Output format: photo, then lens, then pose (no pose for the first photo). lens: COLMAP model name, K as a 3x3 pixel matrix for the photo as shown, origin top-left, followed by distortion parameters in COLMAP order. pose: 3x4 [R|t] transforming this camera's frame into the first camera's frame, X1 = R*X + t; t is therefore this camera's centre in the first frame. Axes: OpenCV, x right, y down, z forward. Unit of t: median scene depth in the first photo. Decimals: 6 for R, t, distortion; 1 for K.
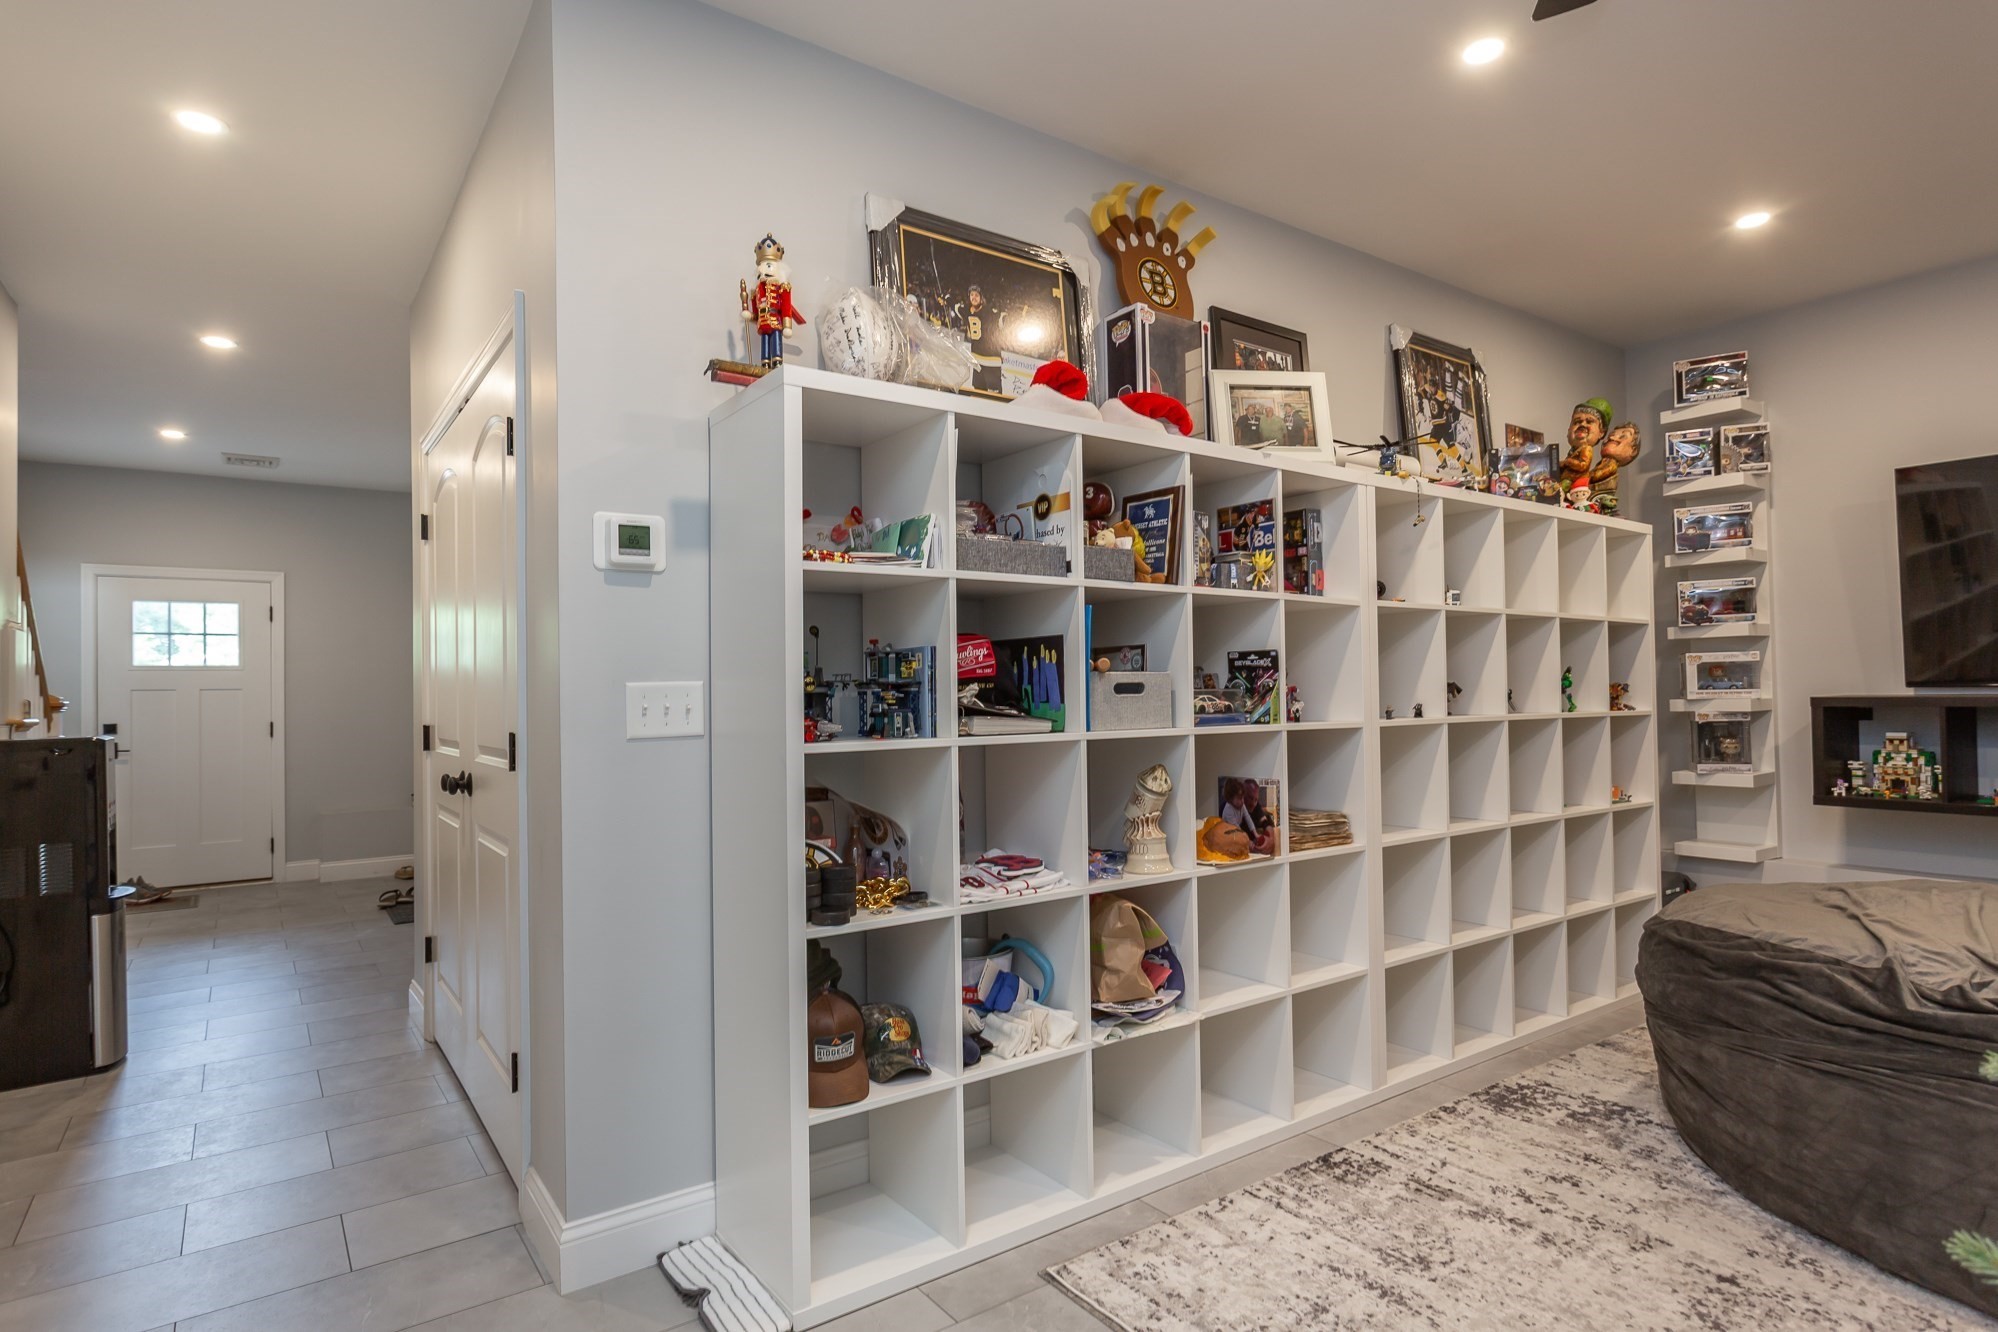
lens RADIAL K [[1080.1, 0, 1004.7], [0, 1080.1, 669.2], [0, 0, 1]] dist [0.004022, -0.000157]
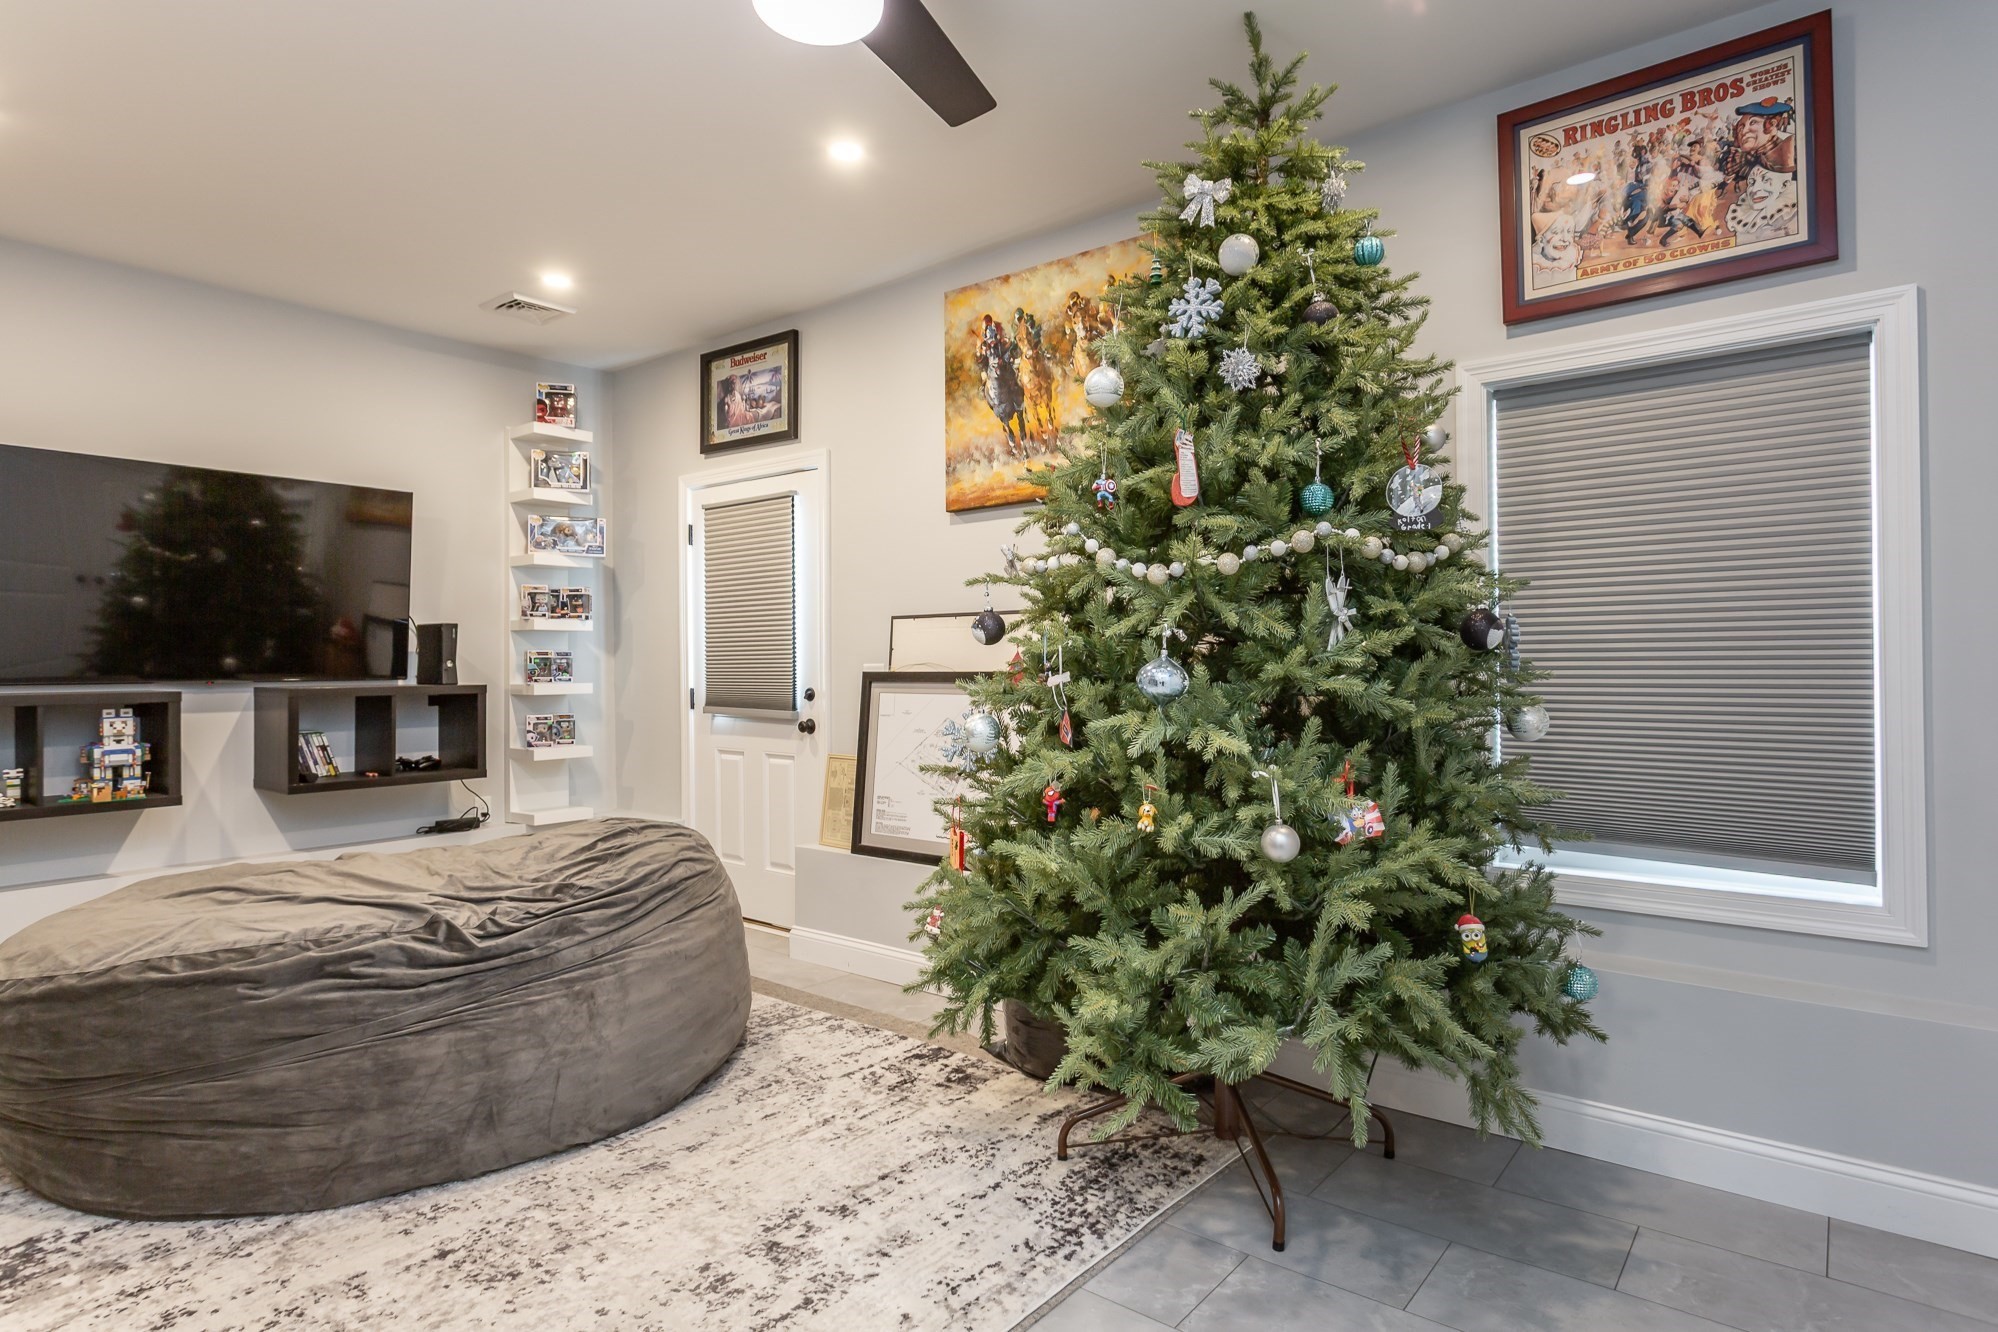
lens RADIAL K [[1080.1, 0, 995.3], [0, 1080.1, 659.1], [0, 0, 1]] dist [0.004022, -0.000157]
pose [[-0.264492, 0.014741, 0.964275, -0.390312], [-0.000313, 0.999882, -0.015371, 0.012367], [-0.964388, -0.004367, -0.264456, 0.639080]]
